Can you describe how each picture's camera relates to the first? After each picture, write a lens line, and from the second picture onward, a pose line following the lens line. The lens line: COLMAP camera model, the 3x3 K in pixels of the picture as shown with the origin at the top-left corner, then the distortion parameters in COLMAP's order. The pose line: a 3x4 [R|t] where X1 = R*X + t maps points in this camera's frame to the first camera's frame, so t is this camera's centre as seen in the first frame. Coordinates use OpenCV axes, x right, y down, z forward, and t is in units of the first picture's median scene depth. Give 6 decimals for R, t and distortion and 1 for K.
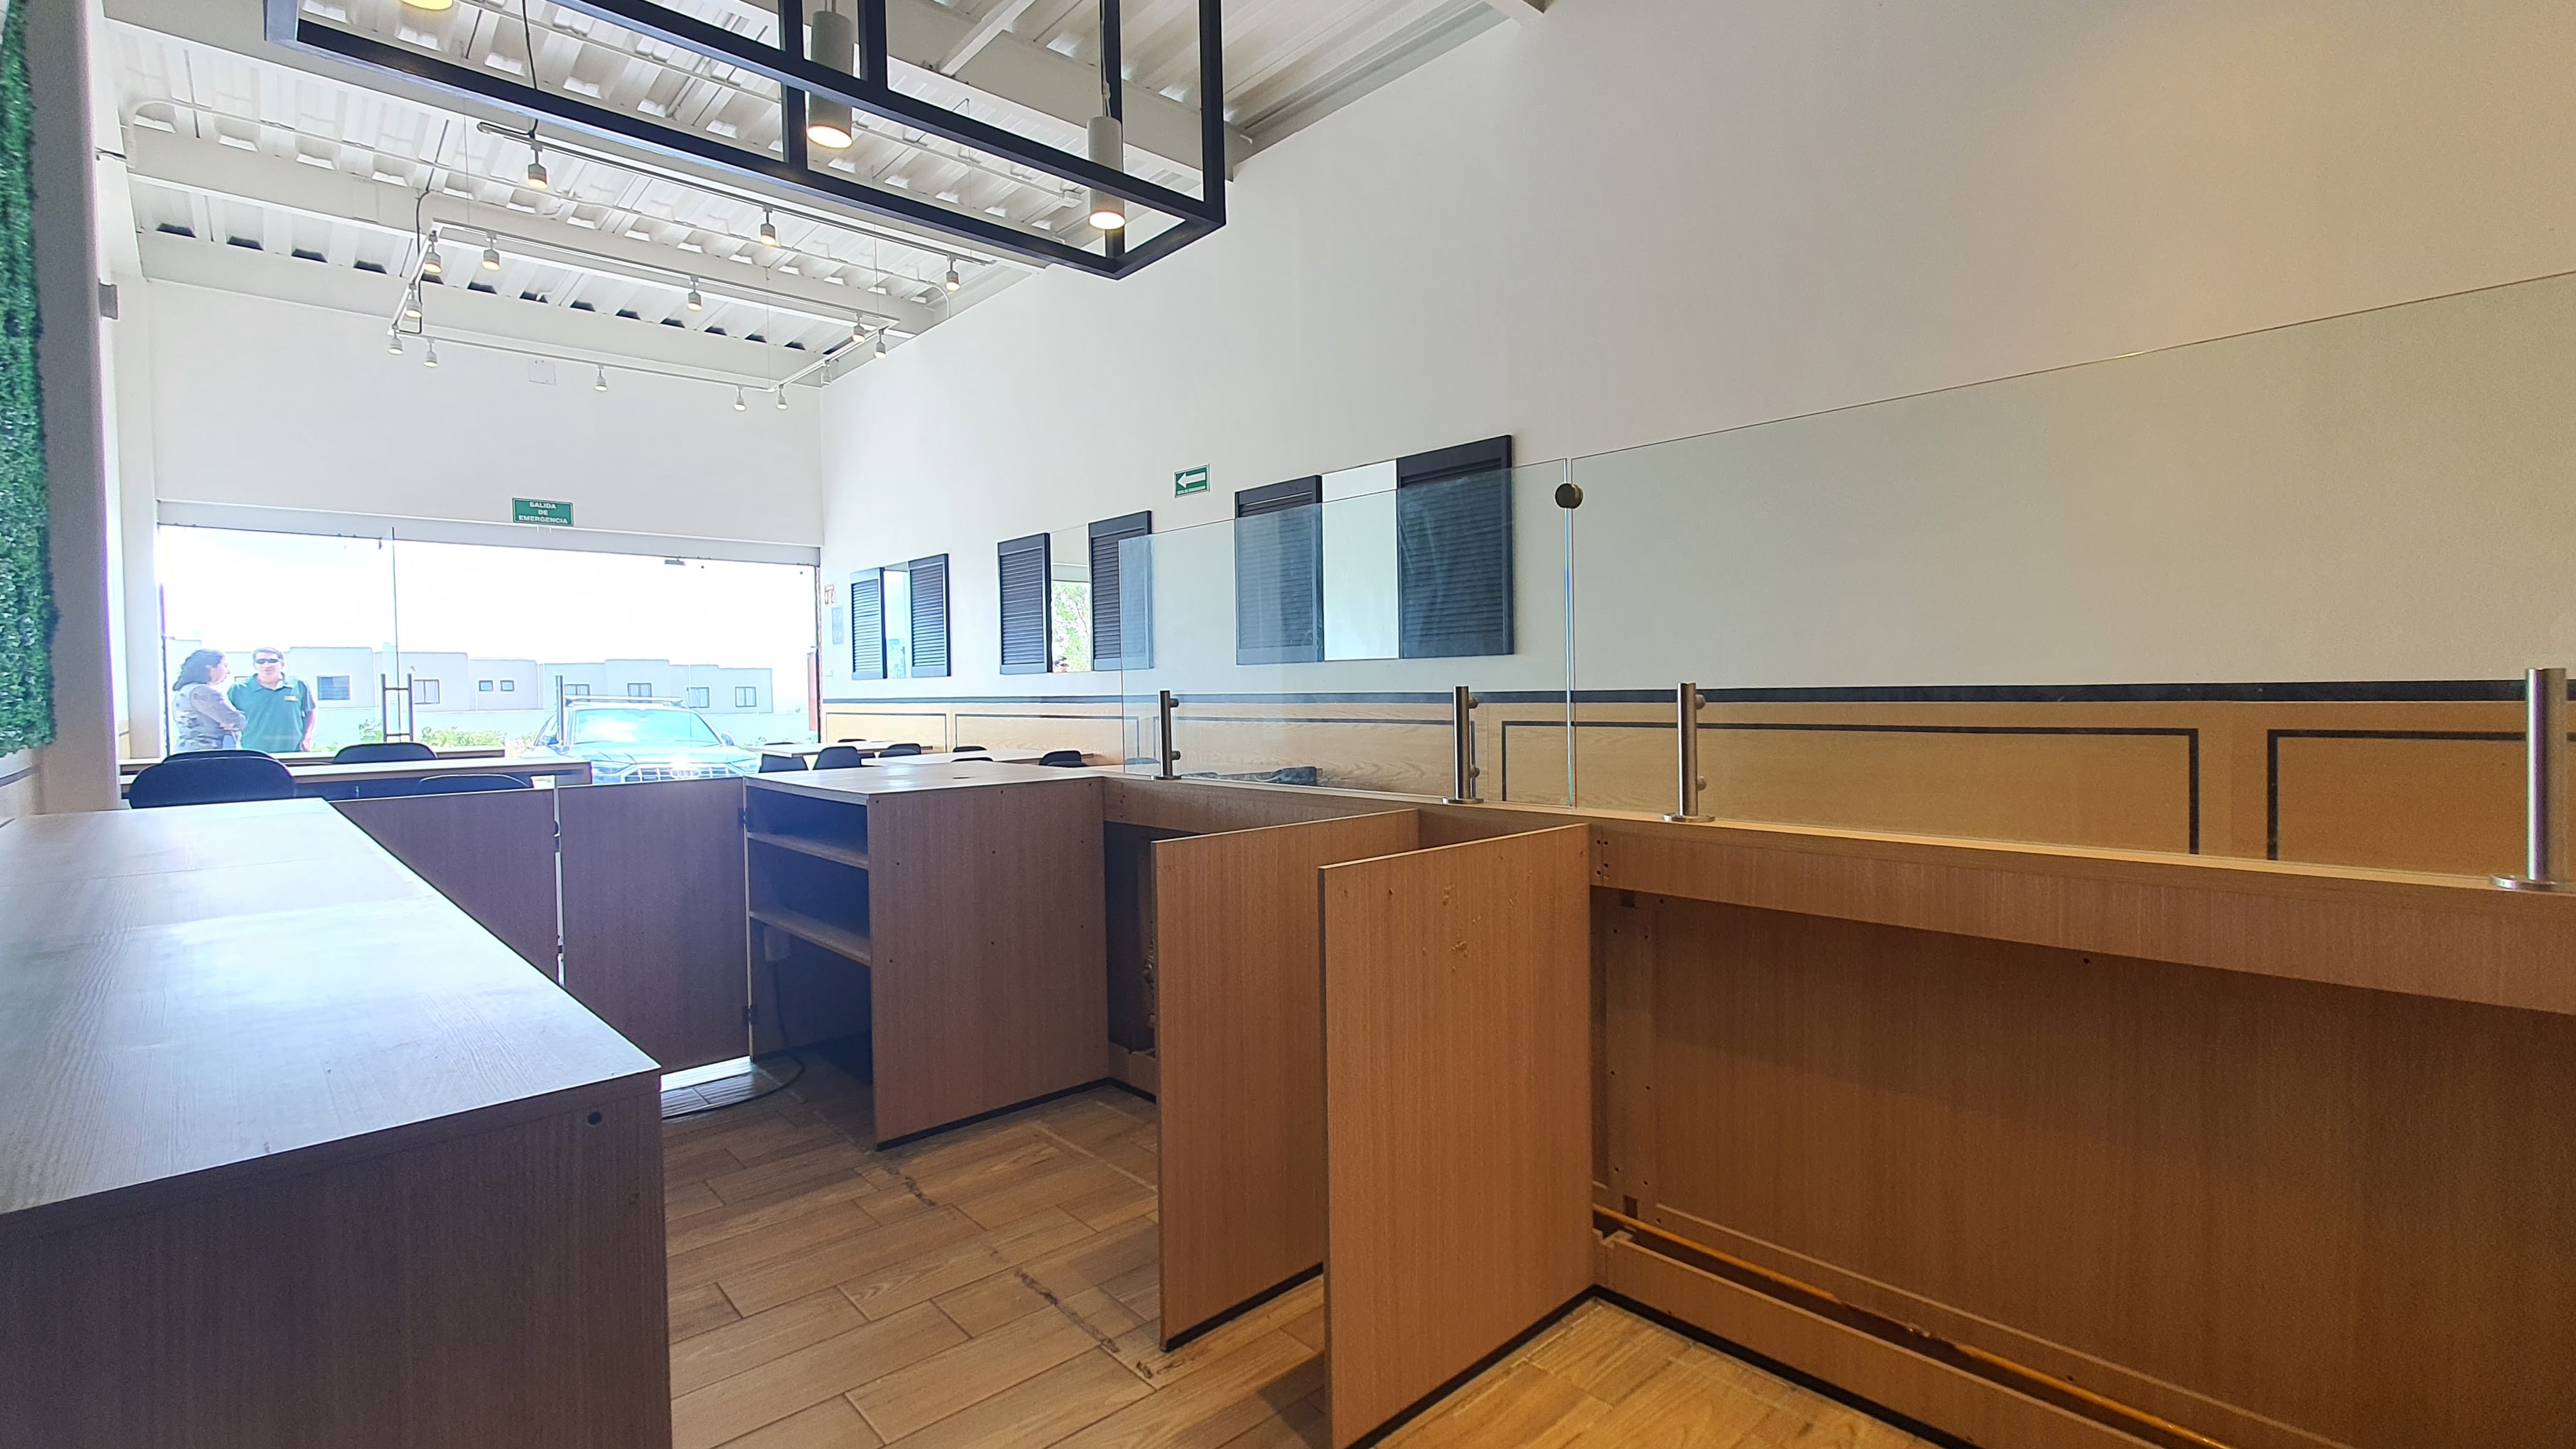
lens RADIAL K [[1115.0, 0, 1293.4], [0, 1115.0, 716.7], [0, 0, 1]] dist [0.002862, -0.000567]
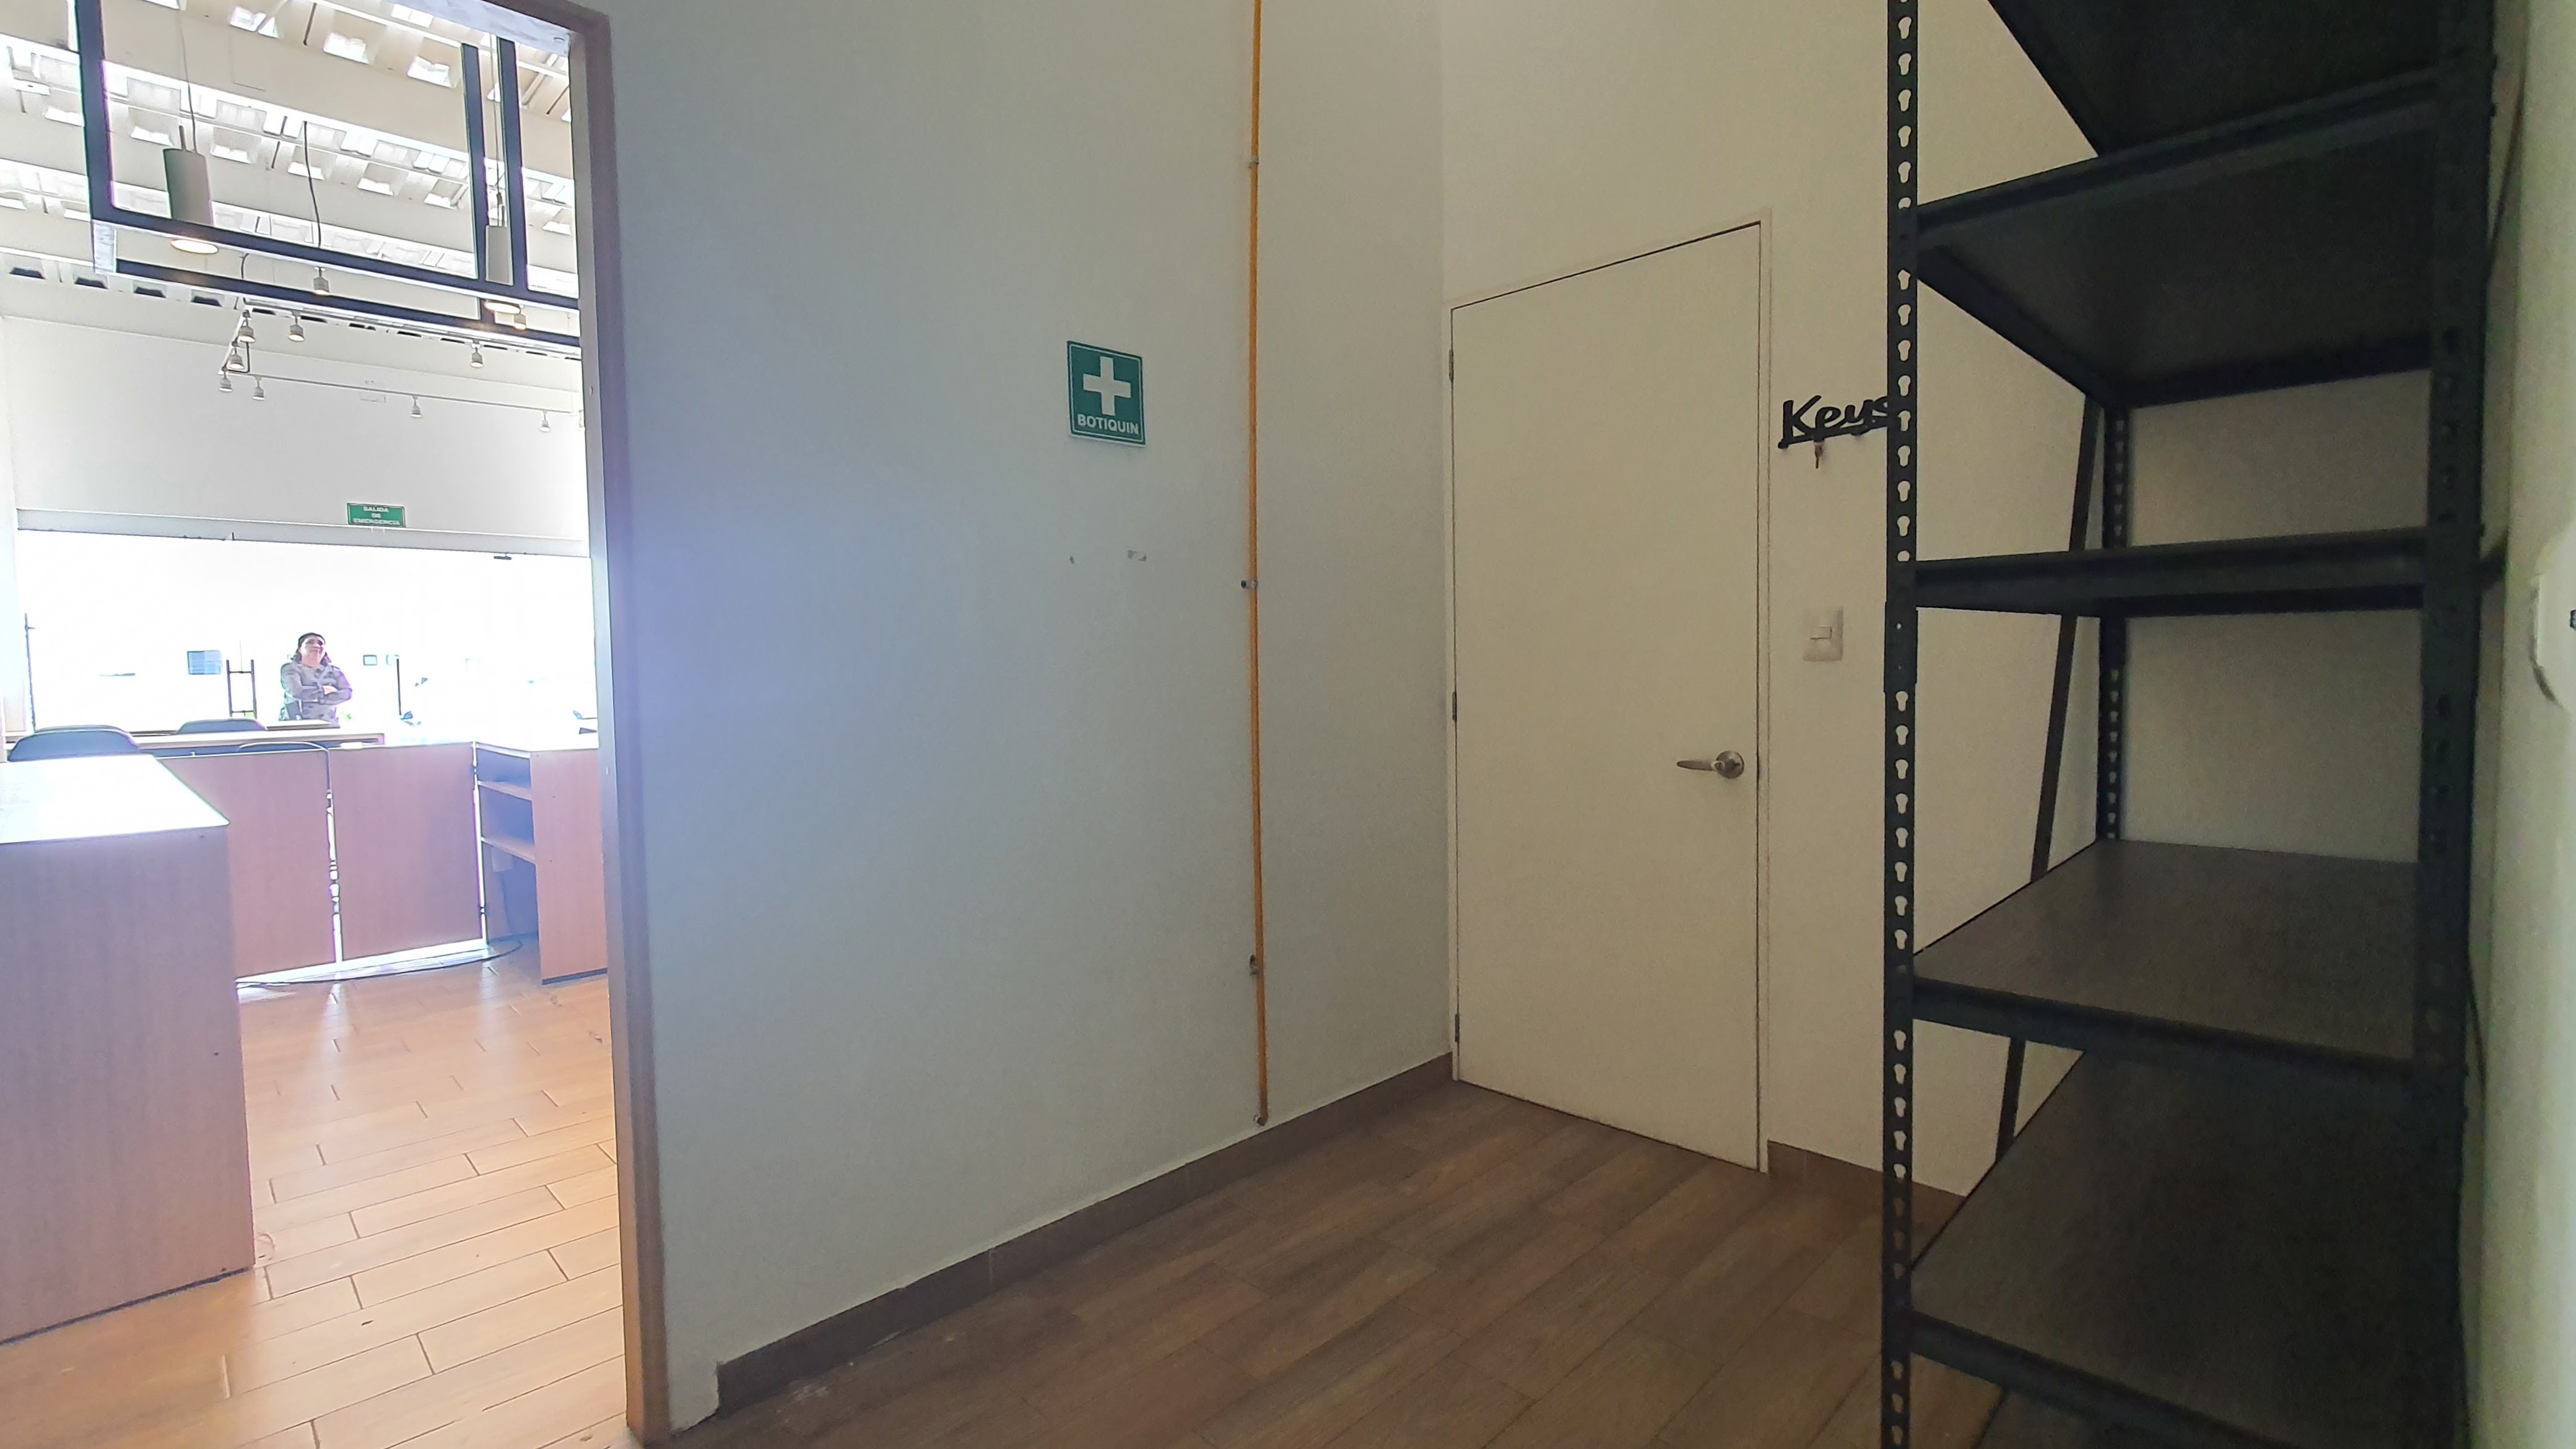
lens RADIAL K [[1115.0, 0, 1282.7], [0, 1115.0, 718.9], [0, 0, 1]] dist [0.002862, -0.000567]
pose [[0.998505, -0.002300, 0.054611, 0.208742], [0.000962, 0.999699, 0.024508, -0.003619], [-0.054651, -0.024419, 0.998207, -0.212318]]
